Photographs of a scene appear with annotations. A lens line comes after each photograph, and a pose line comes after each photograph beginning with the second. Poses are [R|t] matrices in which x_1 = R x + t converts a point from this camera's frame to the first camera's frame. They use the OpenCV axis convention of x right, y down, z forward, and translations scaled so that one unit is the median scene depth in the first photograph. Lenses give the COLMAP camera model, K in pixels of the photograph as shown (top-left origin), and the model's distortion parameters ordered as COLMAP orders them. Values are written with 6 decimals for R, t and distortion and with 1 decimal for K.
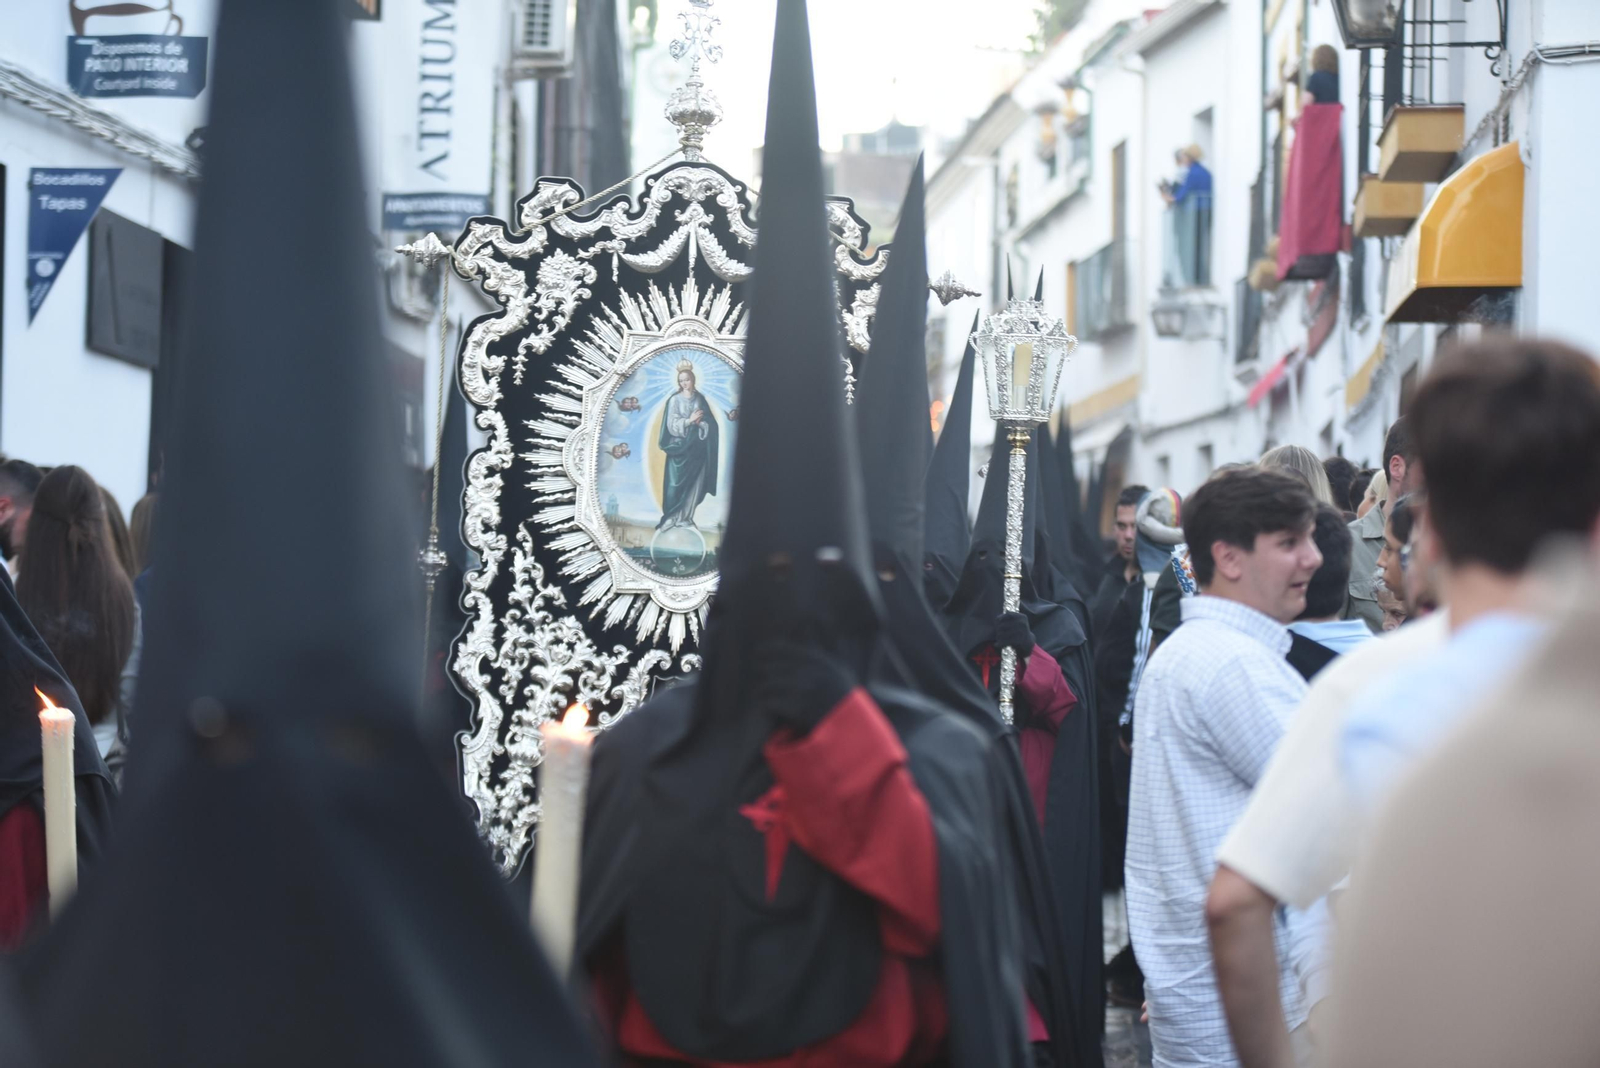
lens RADIAL K [[4117.3, 0, 800.0], [0, 4117.3, 534.0], [0, 0, 1]] dist [-0.024024, 0.245574]
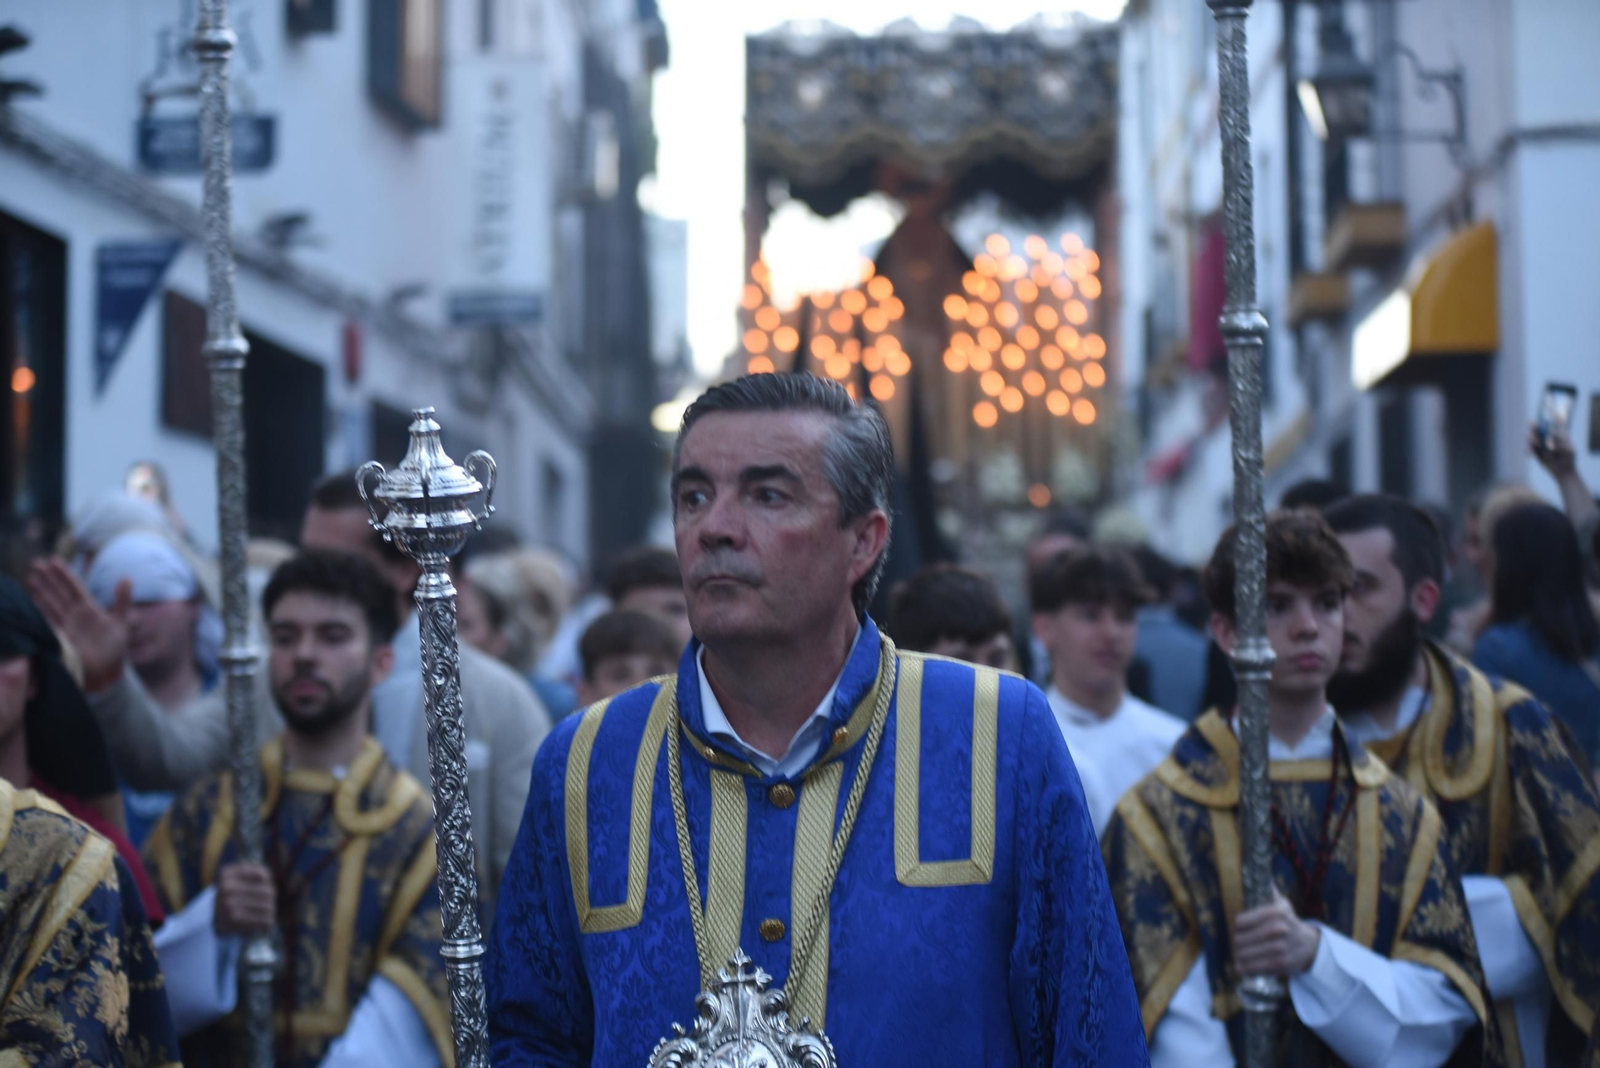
lens RADIAL K [[3002.0, 0, 800.0], [0, 3002.0, 534.0], [0, 0, 1]] dist [-0.291263, 0.316048]
pose [[0.999545, -0.025502, 0.016128, -0.016070], [0.025828, 0.999459, -0.020338, -0.000298], [-0.015601, 0.020745, 0.999663, 0.147368]]
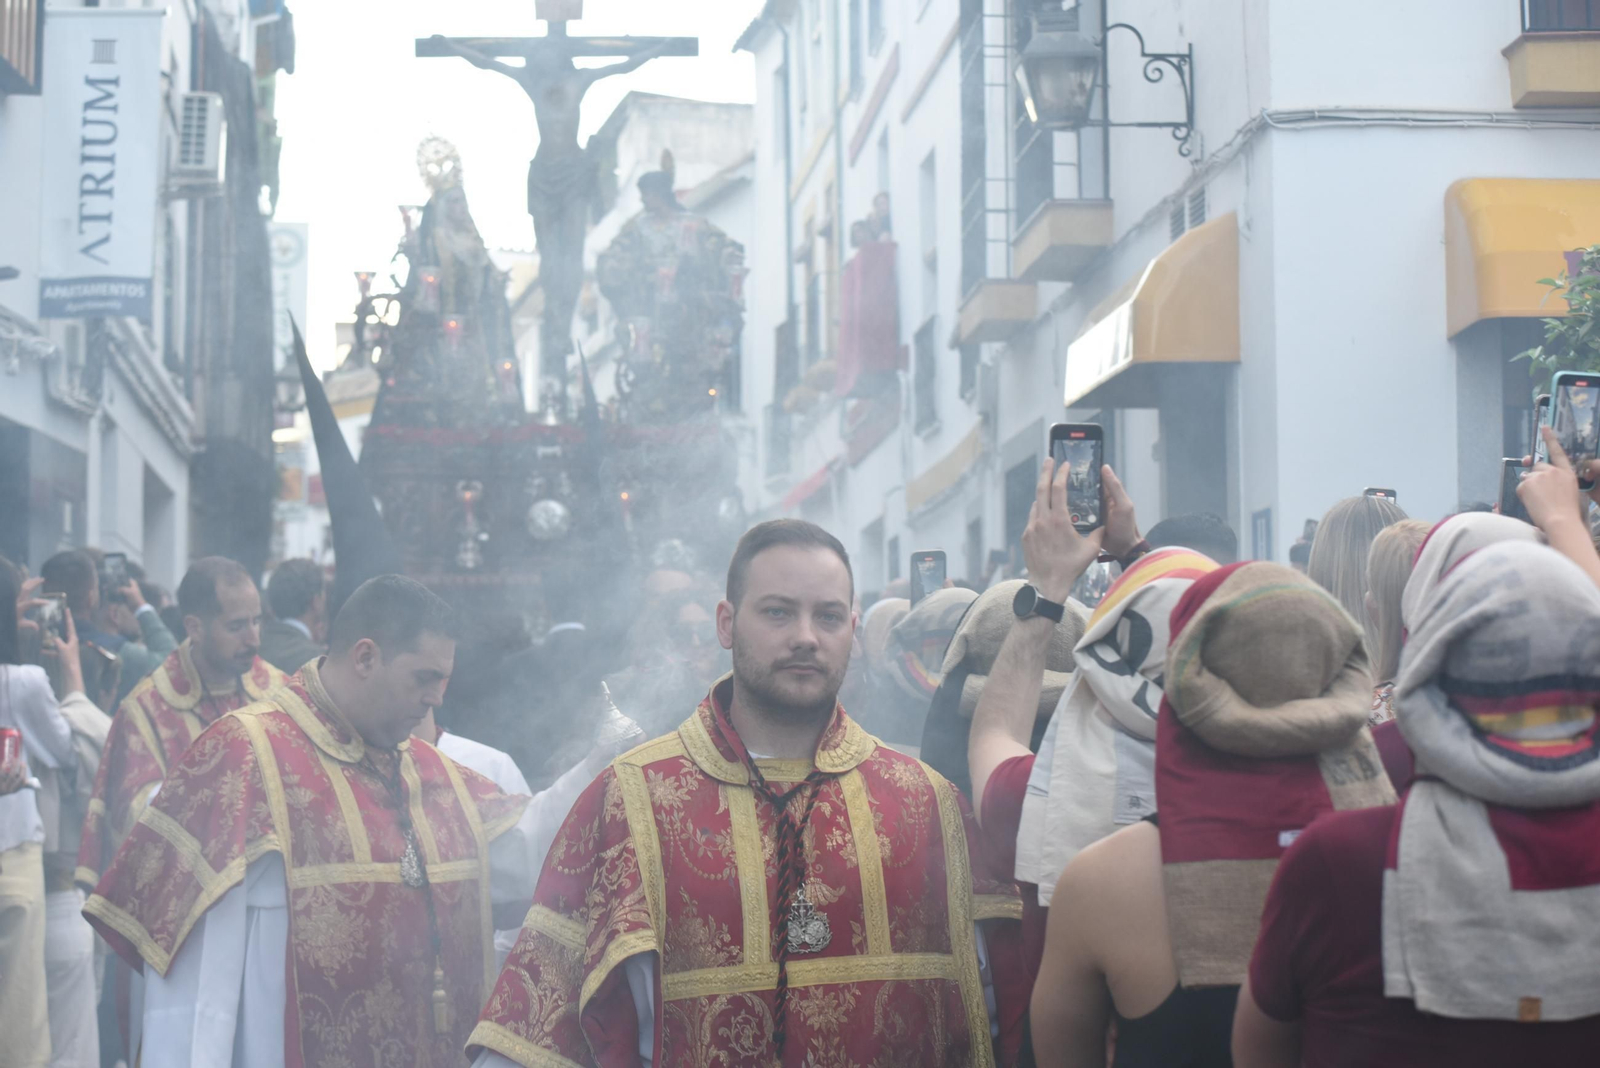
lens RADIAL K [[3002.0, 0, 800.0], [0, 3002.0, 534.0], [0, 0, 1]] dist [-0.291263, 0.316048]
pose [[0.989182, -0.011055, 0.146274, -0.019475], [0.015072, 0.999538, -0.026381, -0.001939], [-0.145915, 0.028300, 0.988892, 0.210858]]
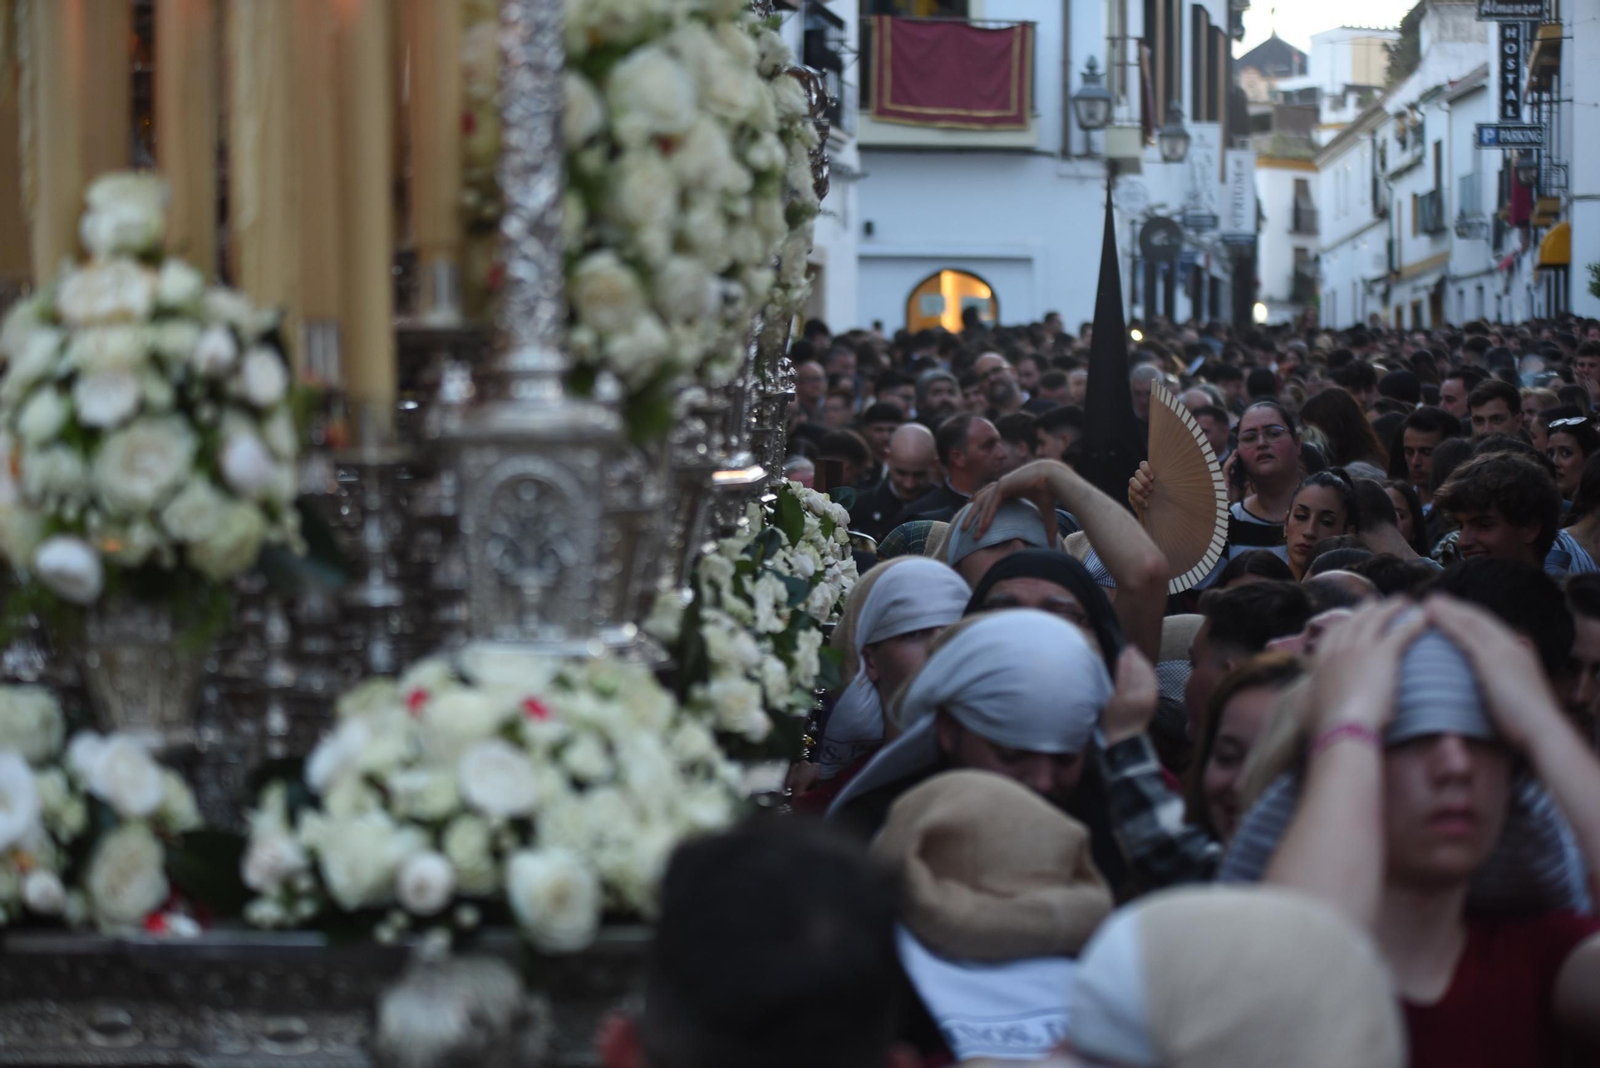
lens RADIAL K [[3002.0, 0, 800.0], [0, 3002.0, 534.0], [0, 0, 1]] dist [-0.291263, 0.316048]
pose [[0.991545, -0.005716, -0.129638, -0.091898], [0.015327, 0.997195, 0.073259, -0.017309], [0.128856, -0.074627, 0.988851, -0.980774]]
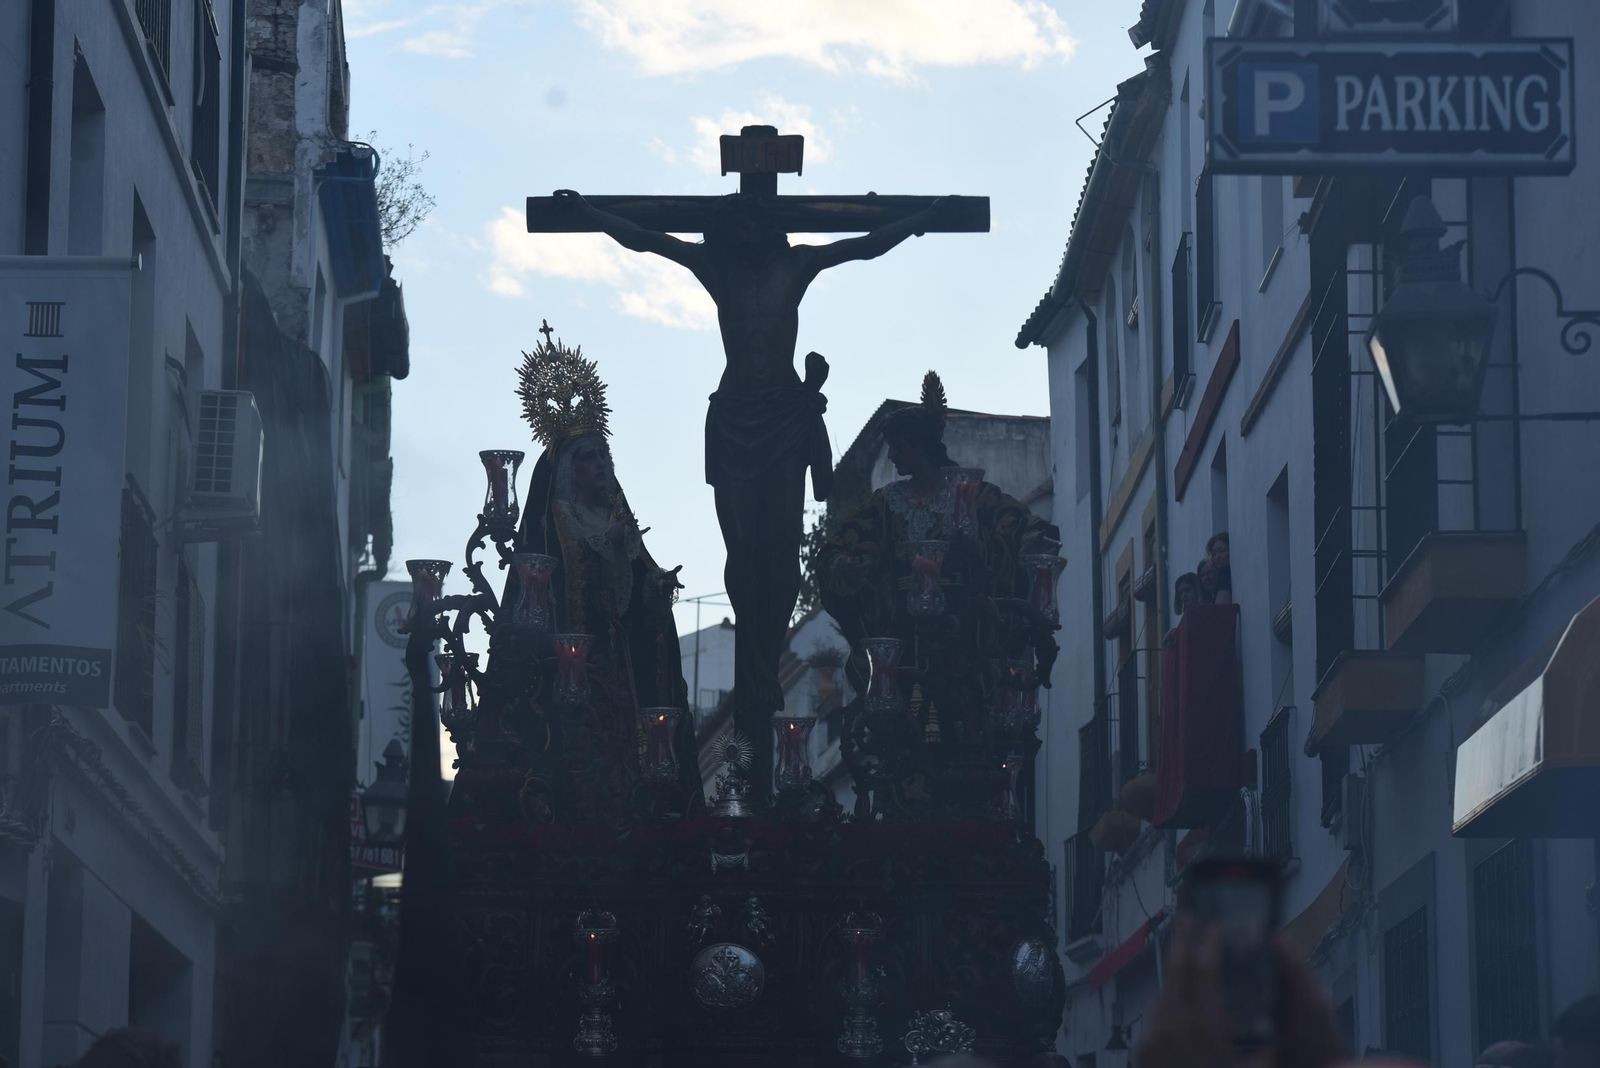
lens RADIAL K [[4117.3, 0, 800.0], [0, 4117.3, 534.0], [0, 0, 1]] dist [-0.024024, 0.245574]
pose [[0.997967, -0.001499, 0.063715, -0.005345], [0.010681, 0.989516, -0.144027, -0.003388], [-0.062831, 0.144415, 0.987520, 0.239461]]
